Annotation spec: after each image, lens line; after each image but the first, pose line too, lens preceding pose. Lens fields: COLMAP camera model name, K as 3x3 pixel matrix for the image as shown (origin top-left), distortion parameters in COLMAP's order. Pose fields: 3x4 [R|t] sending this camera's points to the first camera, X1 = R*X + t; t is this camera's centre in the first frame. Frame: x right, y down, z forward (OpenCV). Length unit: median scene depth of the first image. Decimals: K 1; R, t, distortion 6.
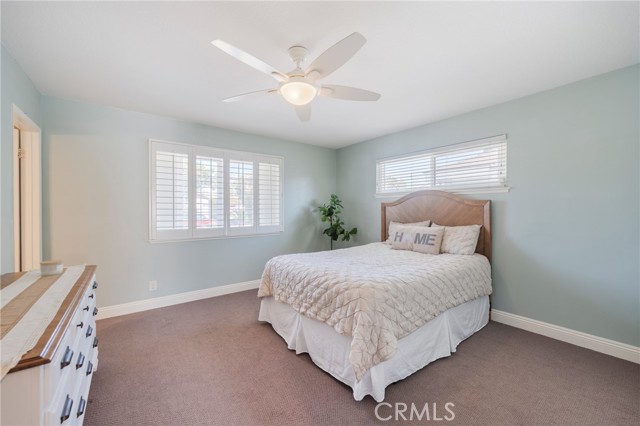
lens RADIAL K [[258.3, 0, 320.1], [0, 258.3, 208.4], [0, 0, 1]] dist [-0.001295, -0.000708]
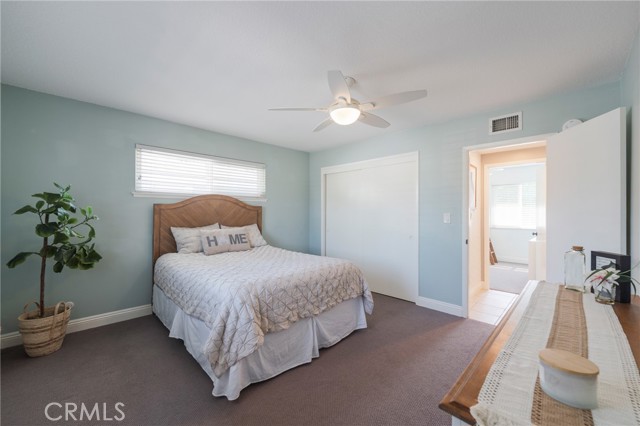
lens RADIAL K [[258.3, 0, 320.4], [0, 258.3, 213.8], [0, 0, 1]] dist [-0.001295, -0.000708]
pose [[-0.140305, -0.007104, 0.990083, -0.749444], [-0.000926, 0.999975, 0.007043, -0.000217], [-0.990108, 0.000071, -0.140308, 0.781073]]
